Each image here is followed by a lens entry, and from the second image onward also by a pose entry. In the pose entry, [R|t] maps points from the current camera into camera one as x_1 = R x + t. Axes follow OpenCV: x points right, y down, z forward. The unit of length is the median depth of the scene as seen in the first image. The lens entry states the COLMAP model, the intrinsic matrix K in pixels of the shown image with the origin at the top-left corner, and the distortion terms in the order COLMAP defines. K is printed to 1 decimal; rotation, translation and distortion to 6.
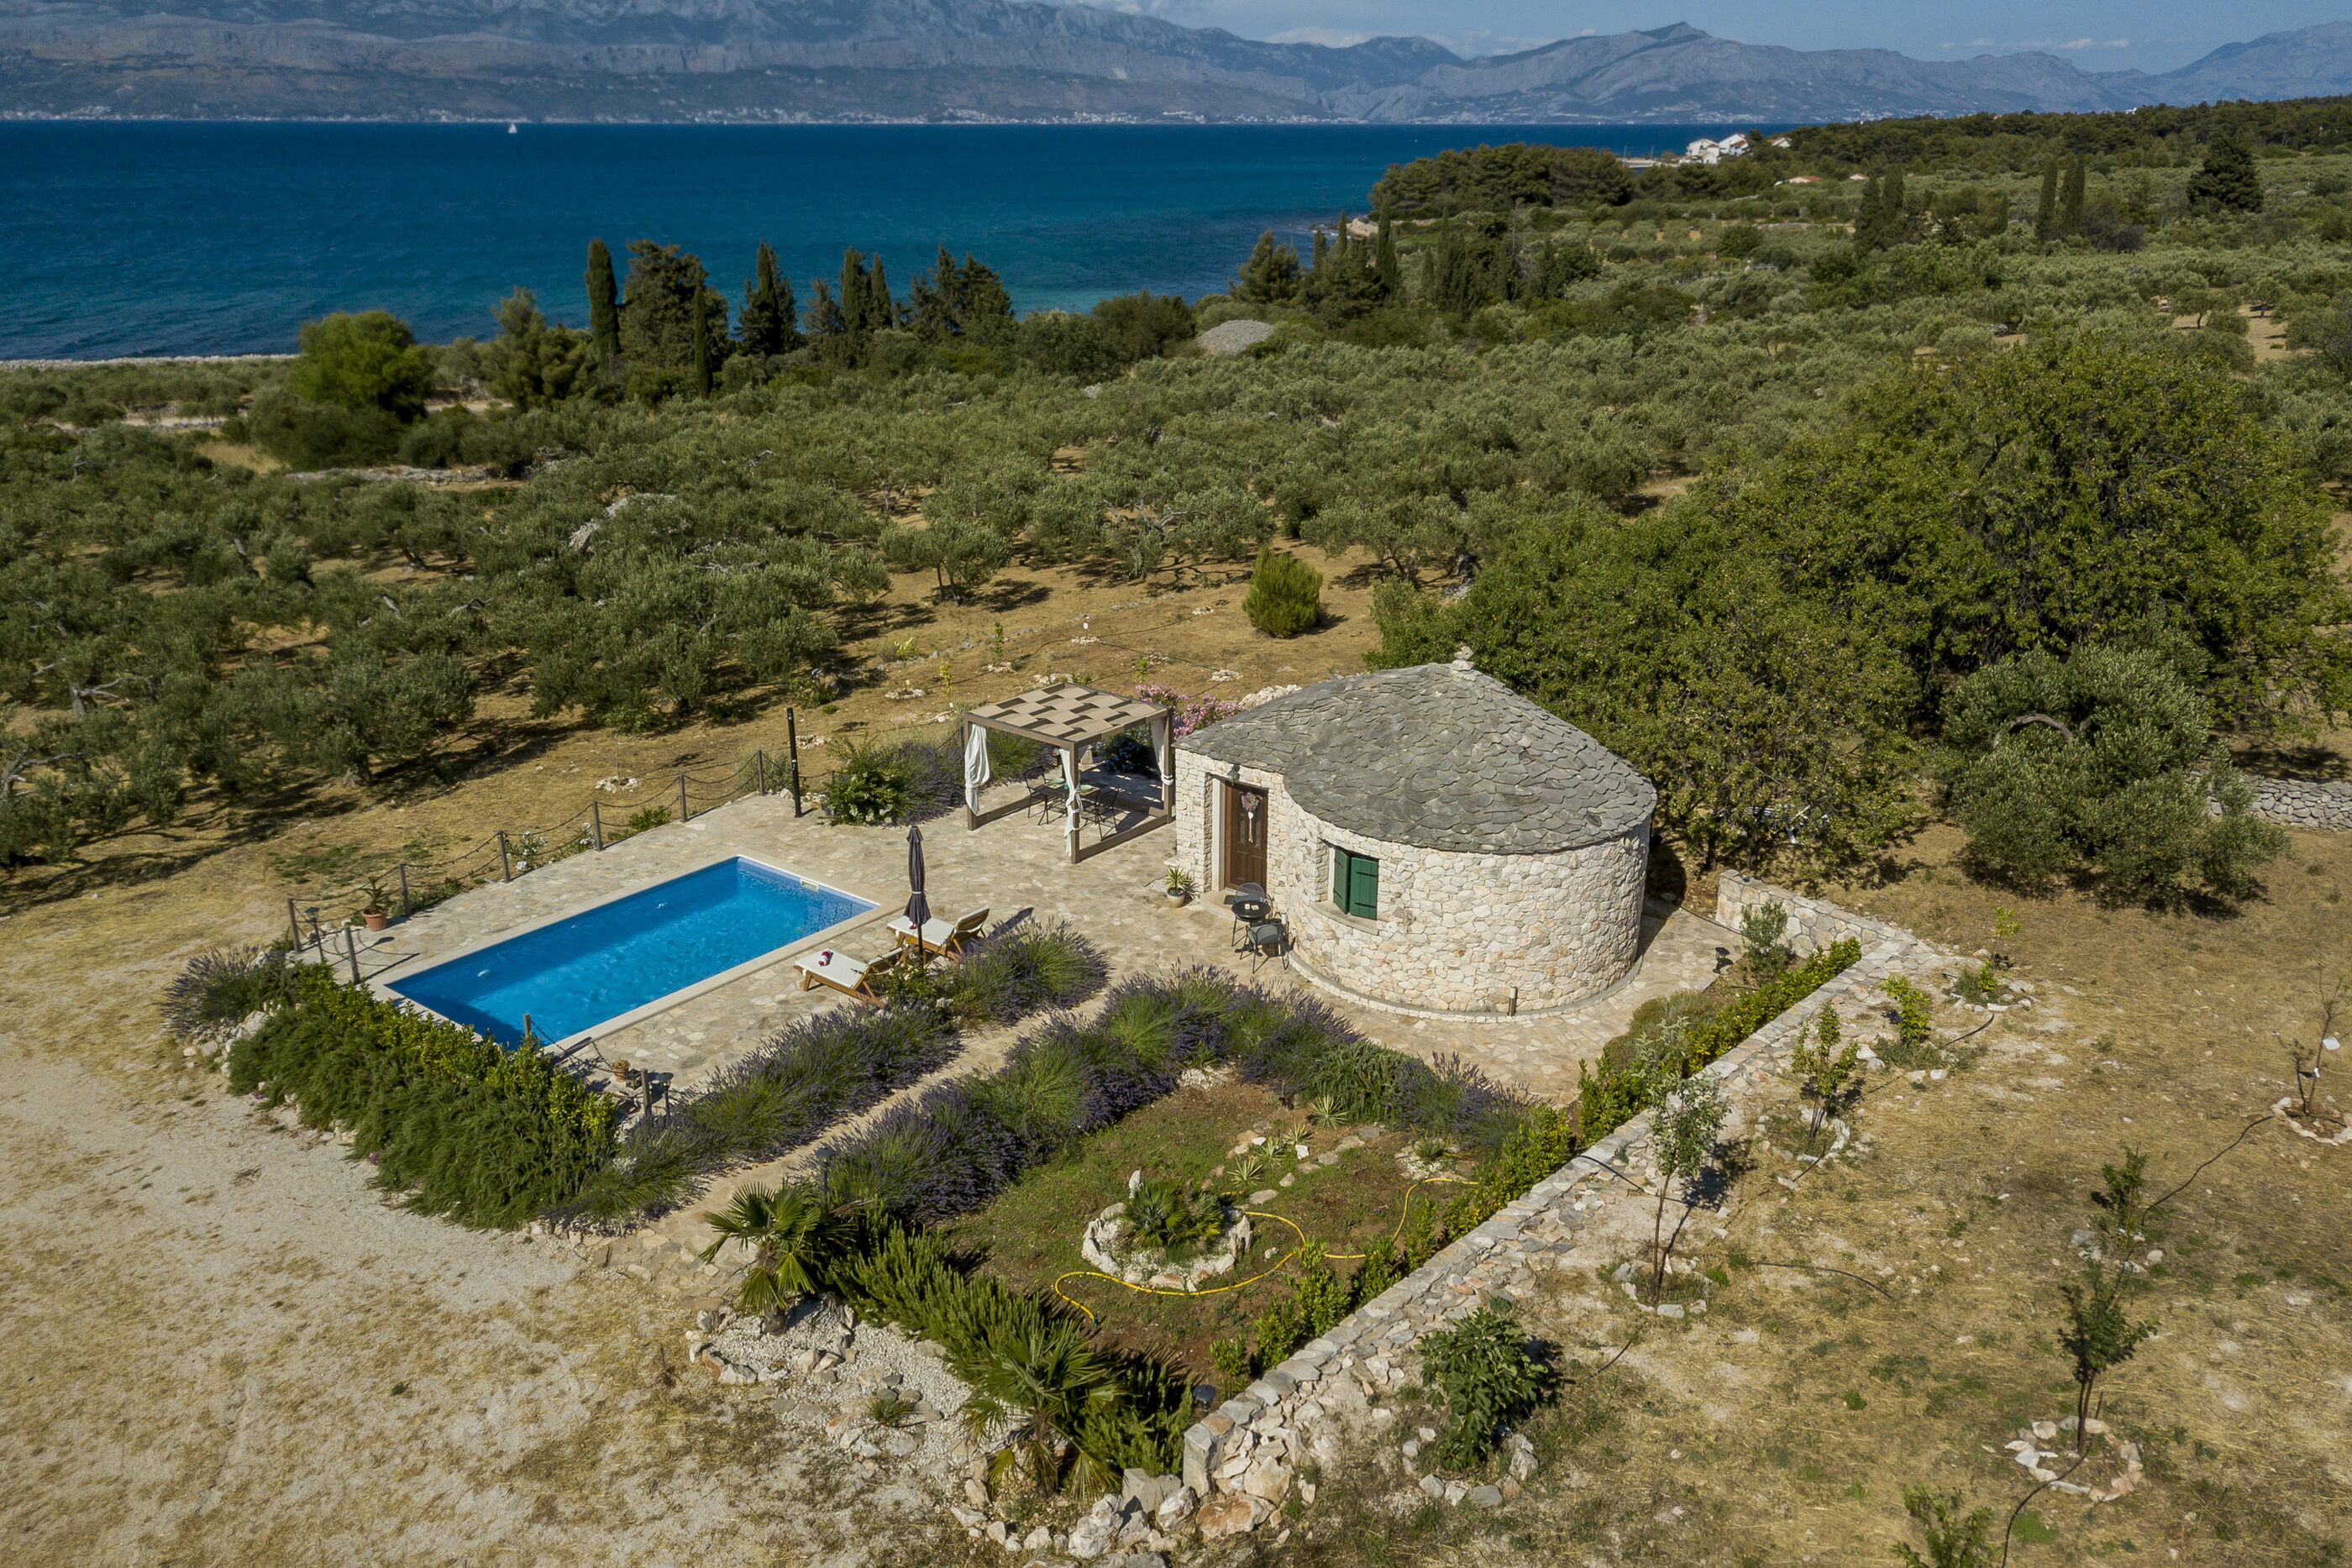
lens RADIAL K [[1719.5, 0, 1179.9], [0, 1719.5, 850.1], [0, 0, 1]] dist [-0.001988, 0.003865]
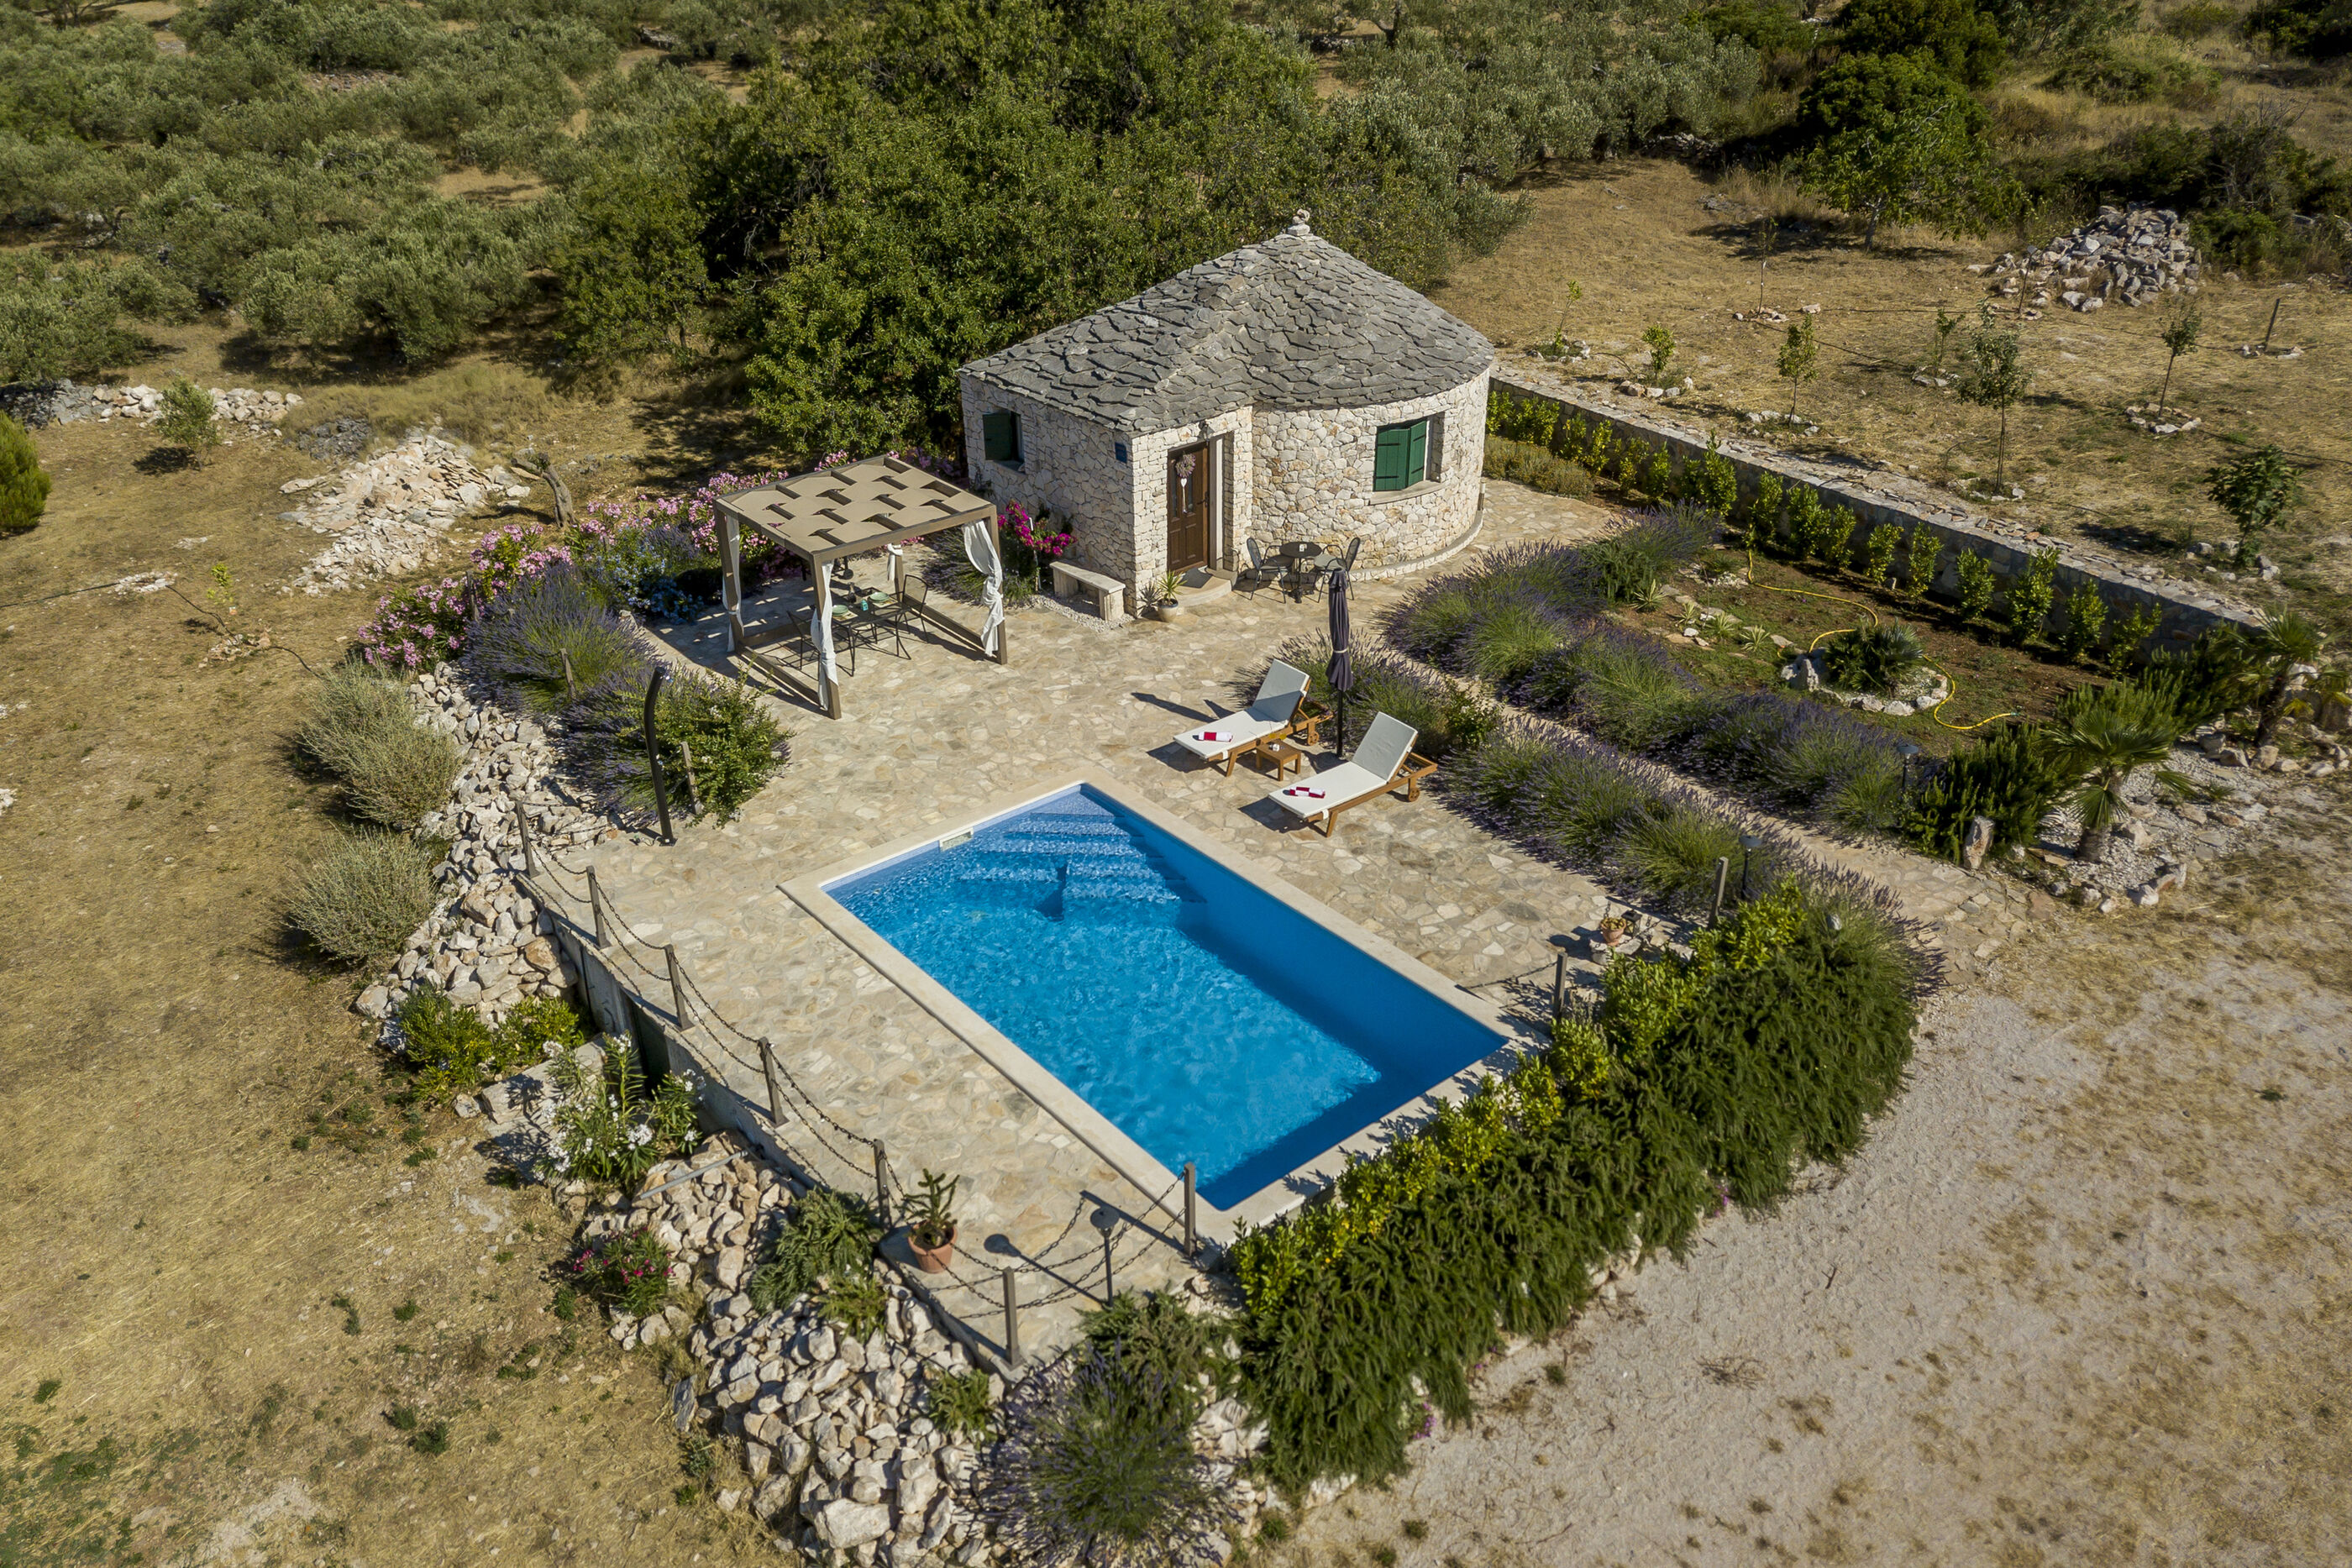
lens RADIAL K [[1719.5, 0, 1179.9], [0, 1719.5, 850.1], [0, 0, 1]] dist [-0.001988, 0.003865]
pose [[0.241220, -0.527862, 0.814355, -0.856112], [0.382176, 0.822997, 0.420259, -0.259831], [-0.892051, 0.209852, 0.400260, 0.759940]]
